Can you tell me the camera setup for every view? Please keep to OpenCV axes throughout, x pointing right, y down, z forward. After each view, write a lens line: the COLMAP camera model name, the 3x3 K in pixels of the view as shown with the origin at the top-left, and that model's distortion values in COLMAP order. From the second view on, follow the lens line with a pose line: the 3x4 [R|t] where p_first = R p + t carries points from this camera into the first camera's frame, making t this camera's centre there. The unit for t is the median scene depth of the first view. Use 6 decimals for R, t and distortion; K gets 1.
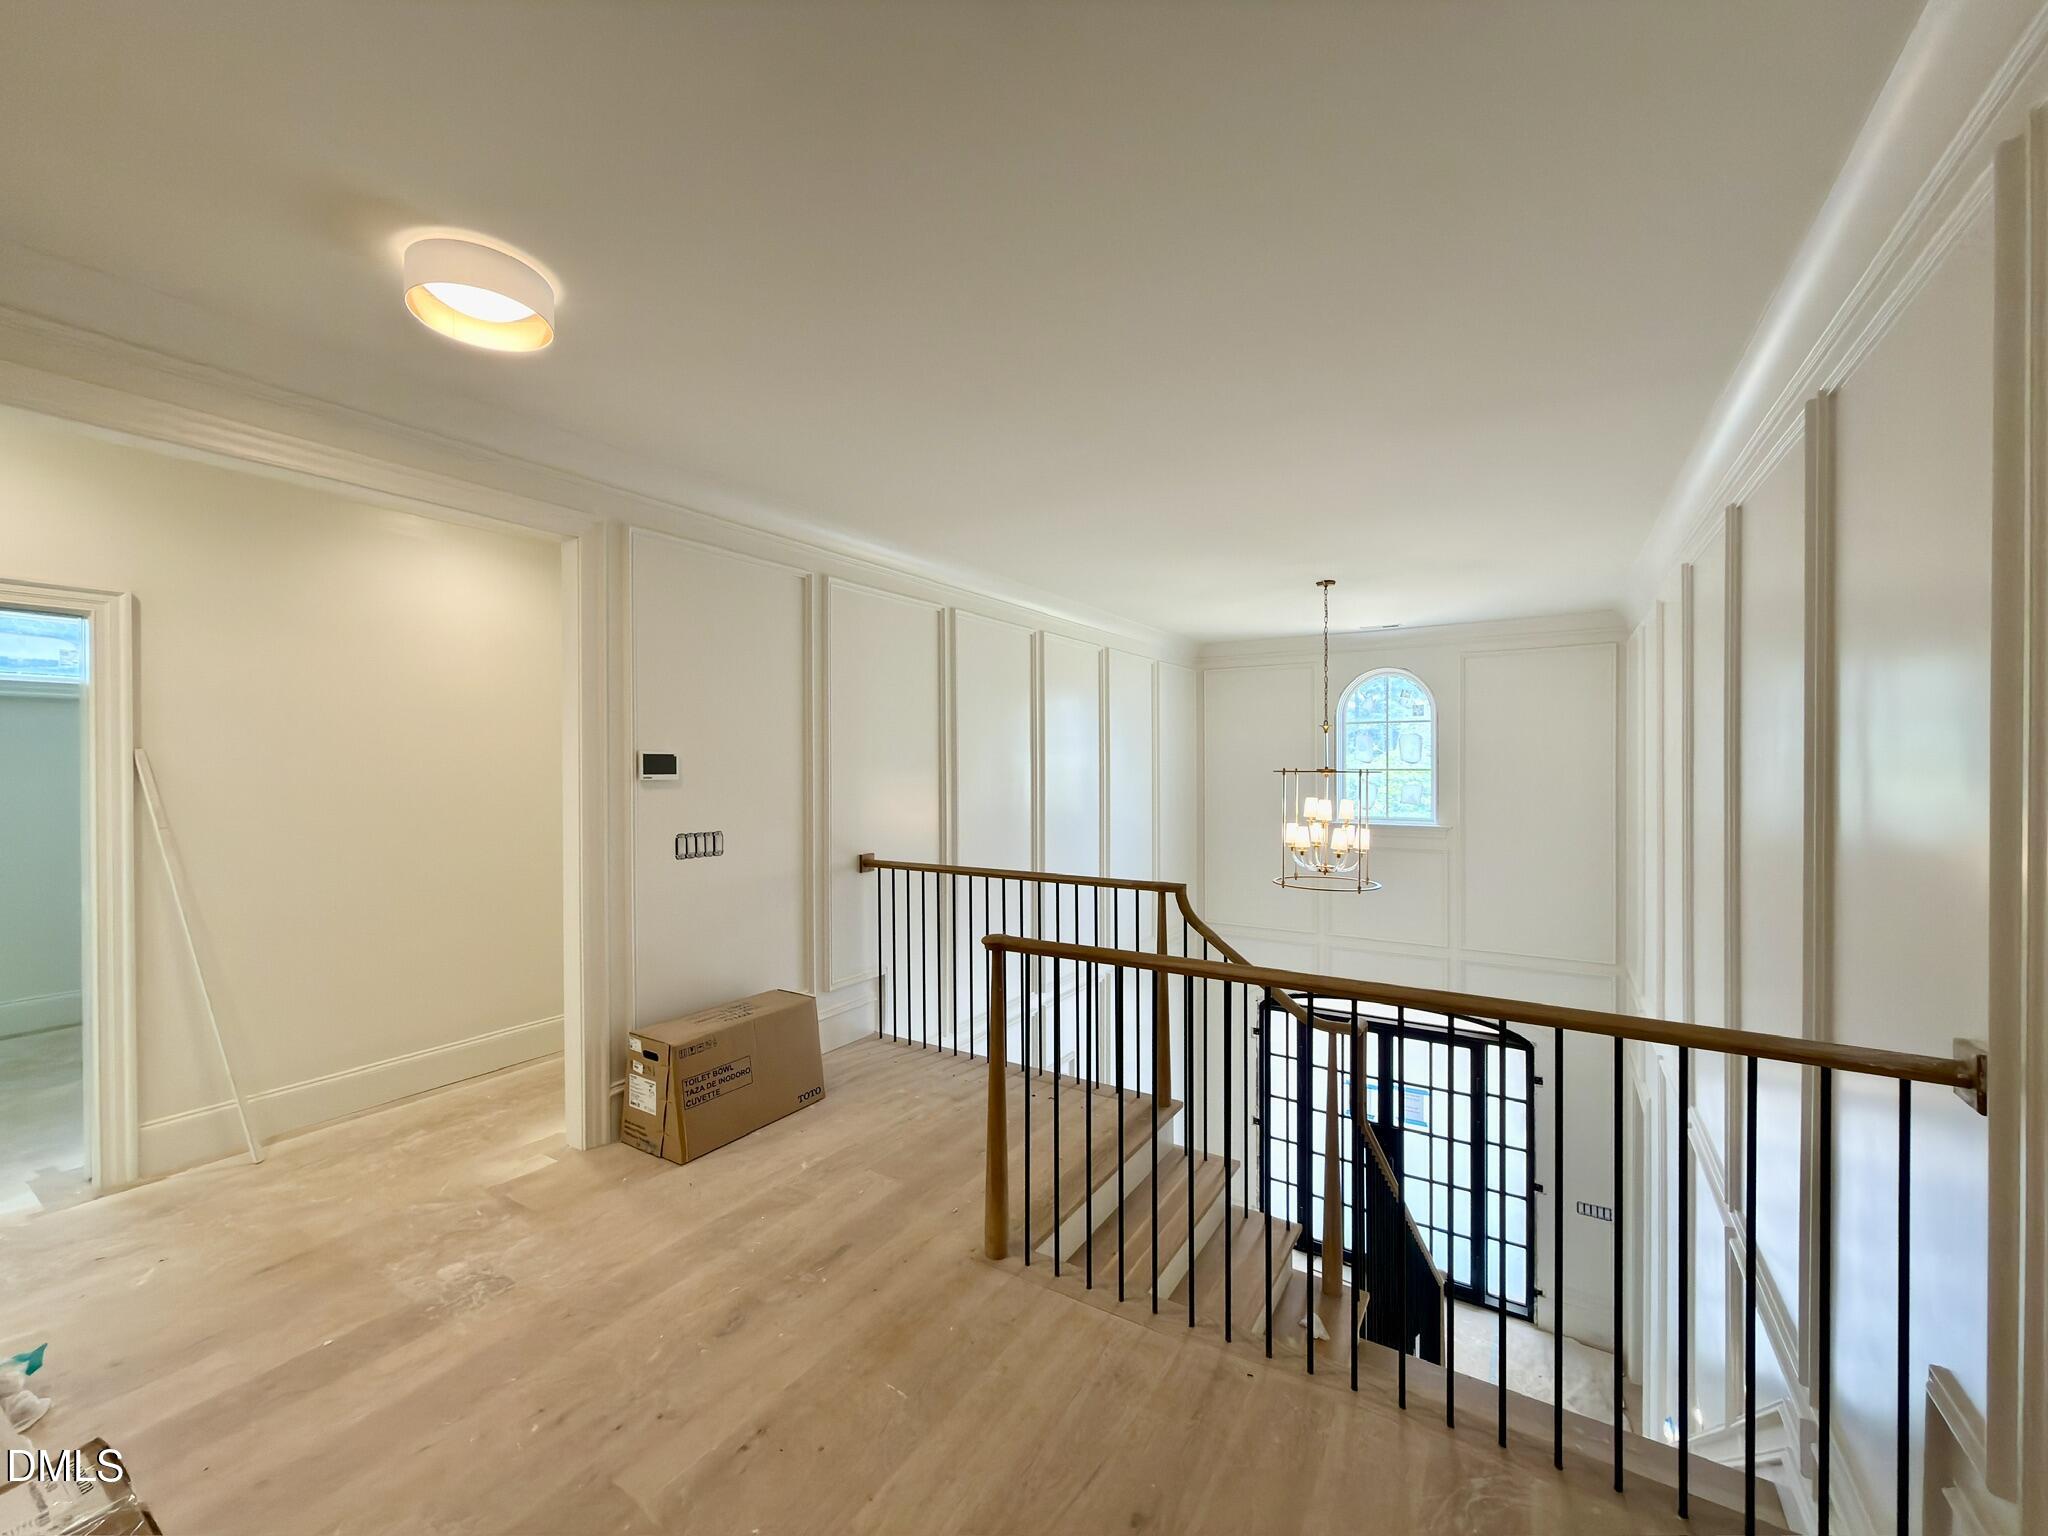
lens RADIAL K [[815.6, 0, 1035.5], [0, 815.6, 768.6], [0, 0, 1]] dist [-0.000181, -0.000092]
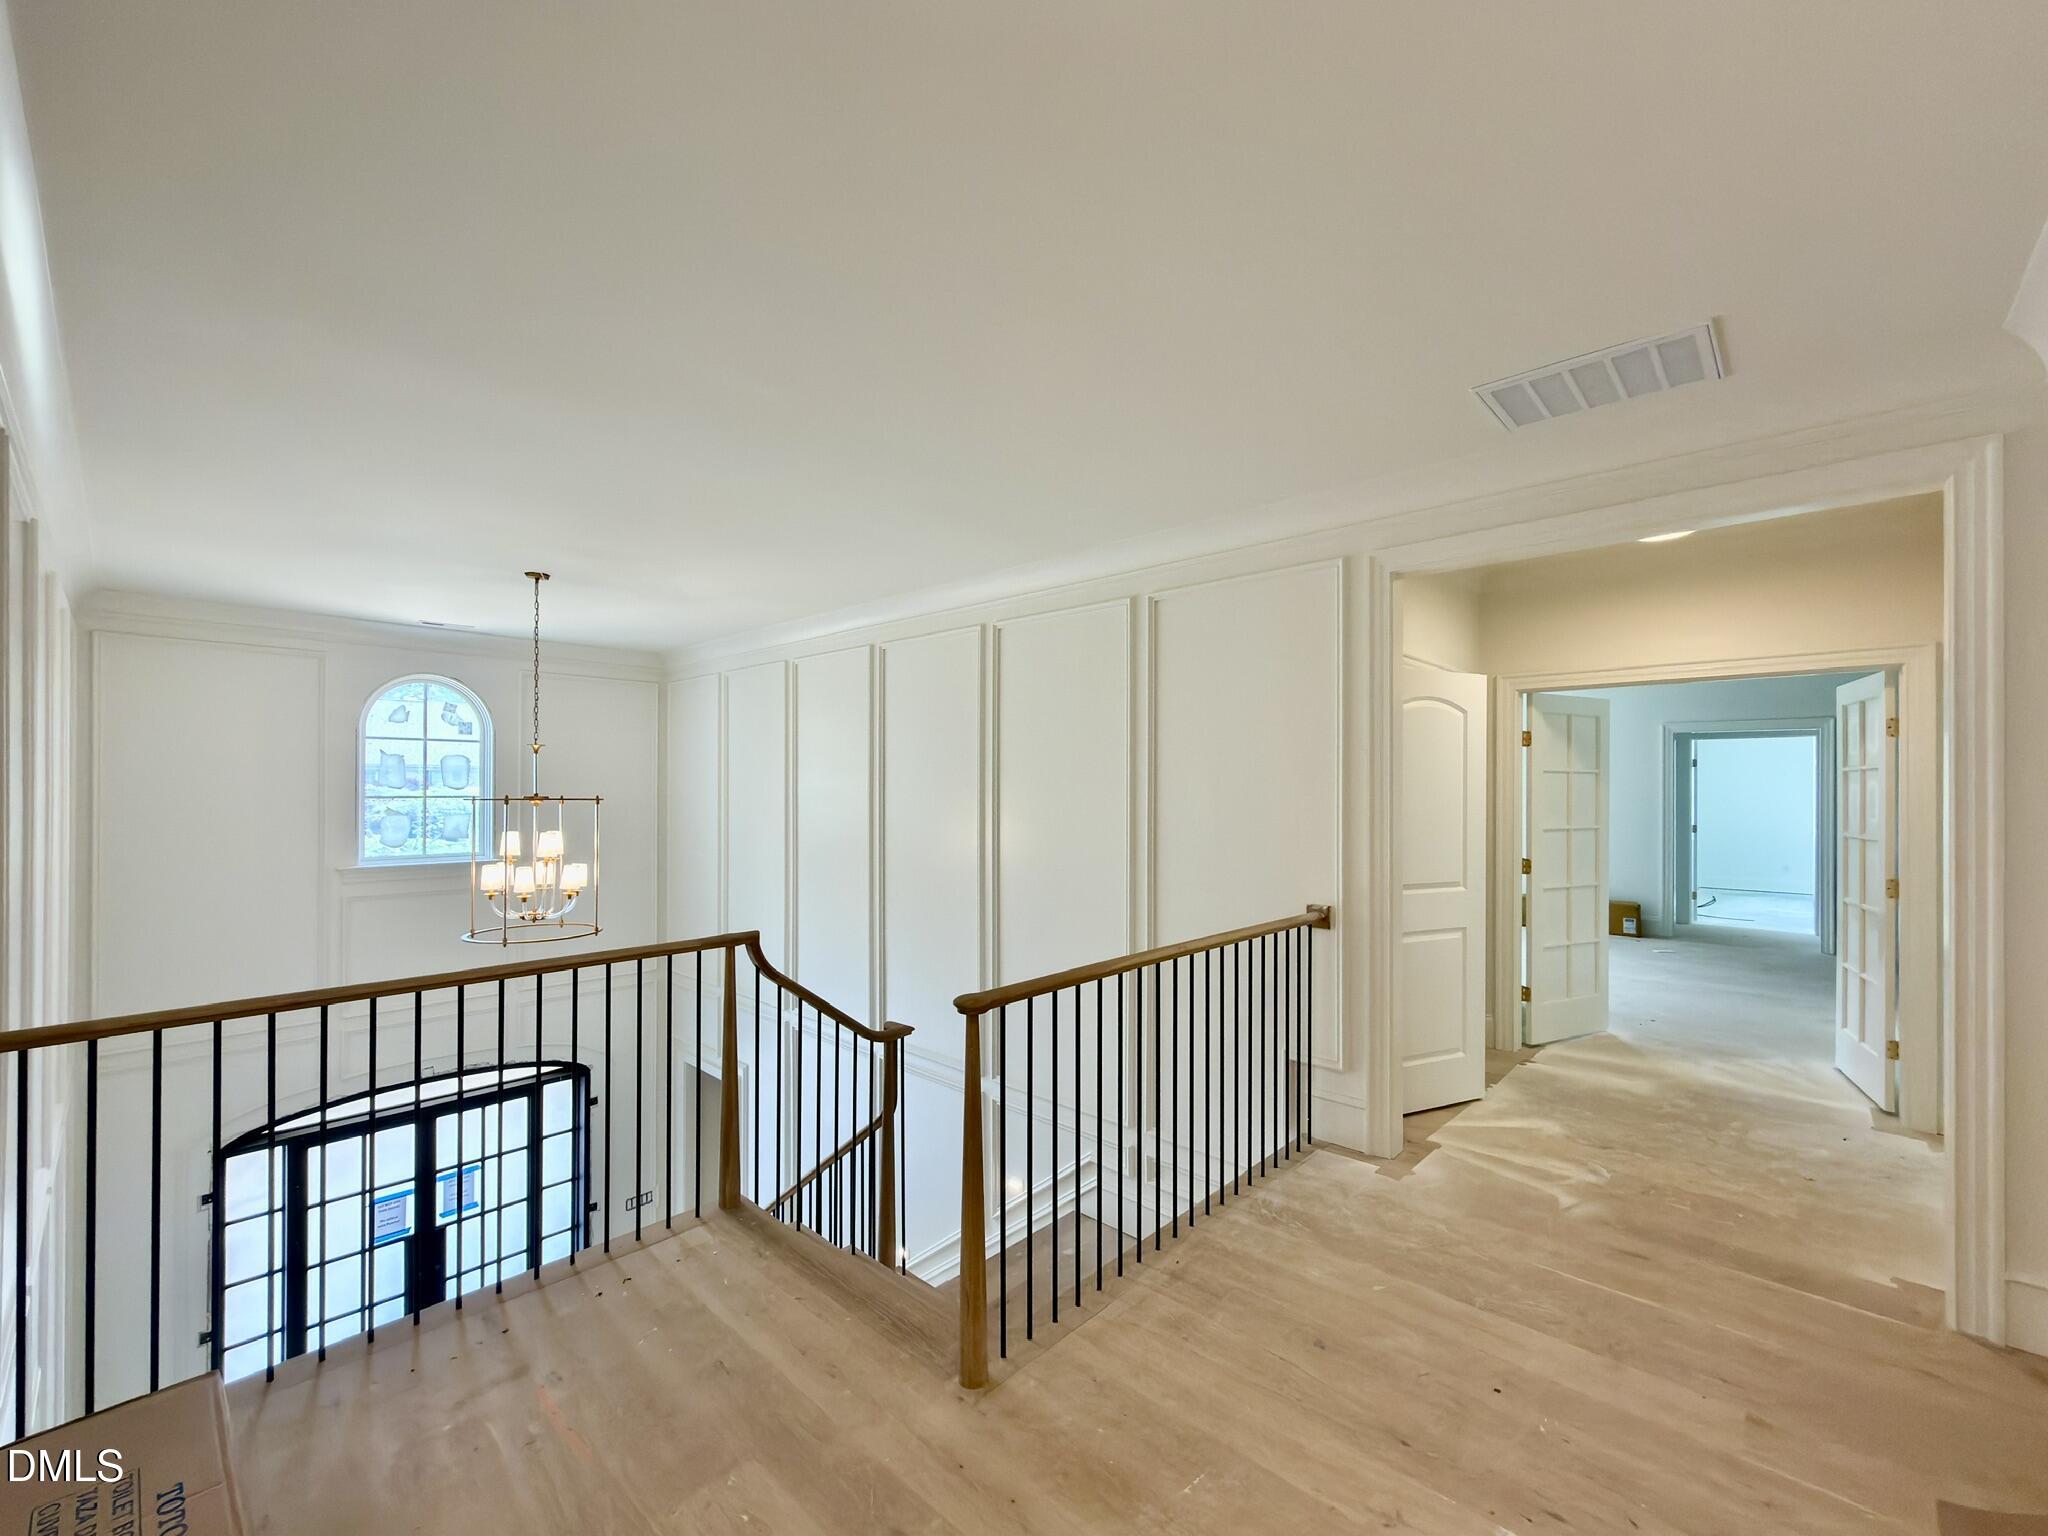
lens RADIAL K [[831.0, 0, 1024.2], [0, 831.0, 773.6], [0, 0, 1]] dist [-0.000884, 0.000052]
pose [[0.200494, 0.022566, 0.979435, -0.381324], [0.001256, 0.999728, -0.023291, -0.002275], [-0.979694, 0.005900, 0.200411, 0.335365]]
